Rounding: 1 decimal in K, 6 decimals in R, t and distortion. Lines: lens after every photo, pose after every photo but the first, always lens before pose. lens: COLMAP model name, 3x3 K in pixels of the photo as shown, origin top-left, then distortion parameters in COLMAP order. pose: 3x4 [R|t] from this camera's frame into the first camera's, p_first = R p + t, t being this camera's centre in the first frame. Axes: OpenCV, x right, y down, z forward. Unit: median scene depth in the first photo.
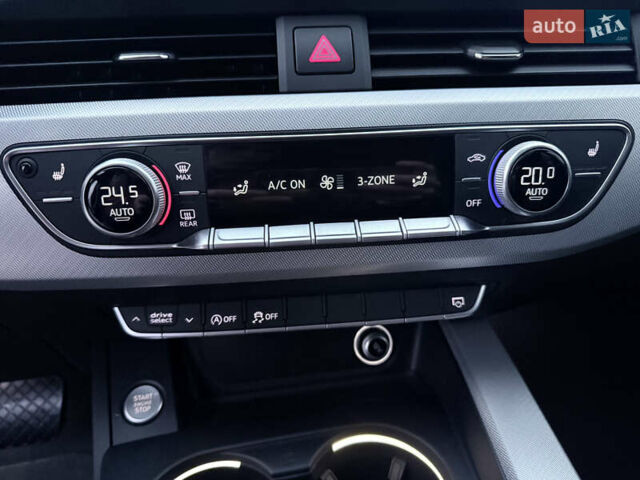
lens RADIAL K [[461.1, 0, 320.0], [0, 461.1, 240.0], [0, 0, 1]] dist [-0.009660, -0.008654]
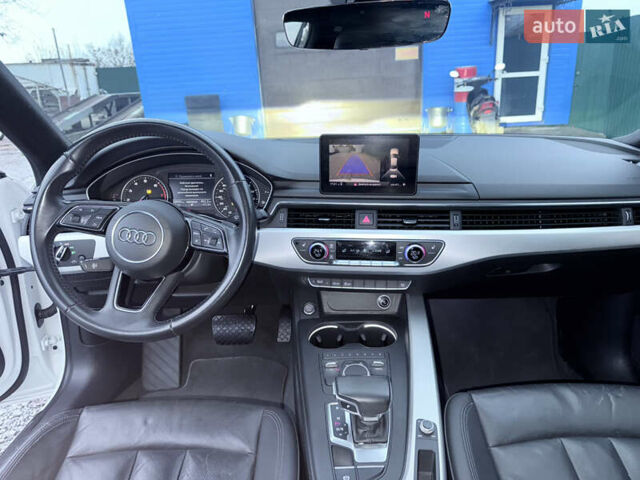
lens RADIAL K [[452.0, 0, 320.0], [0, 452.0, 240.0], [0, 0, 1]] dist [0.028521, -0.005675]
pose [[0.979338, 0.069166, -0.190034, 0.385538], [-0.077590, 0.996289, -0.037244, -0.037776], [0.186753, 0.051219, 0.981071, -3.064117]]
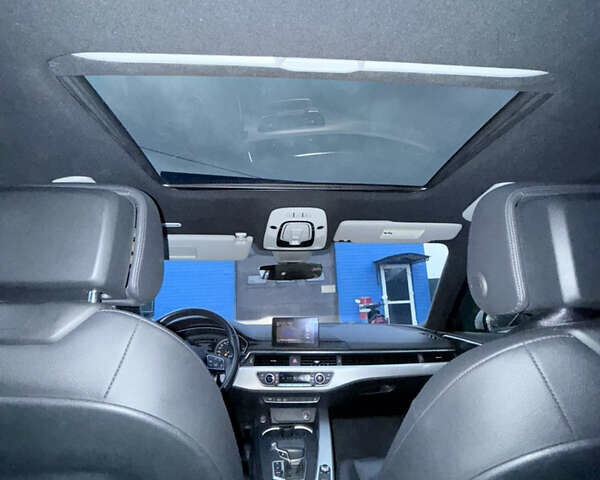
lens RADIAL K [[315.1, 0, 300.0], [0, 315.1, 240.0], [0, 0, 1]] dist [-0.000368, 0.000025]
pose [[0.992062, -0.012467, -0.125127, 0.818484], [-0.059232, 0.831436, -0.552455, 0.886472], [0.110923, 0.555481, 0.824097, -4.758888]]
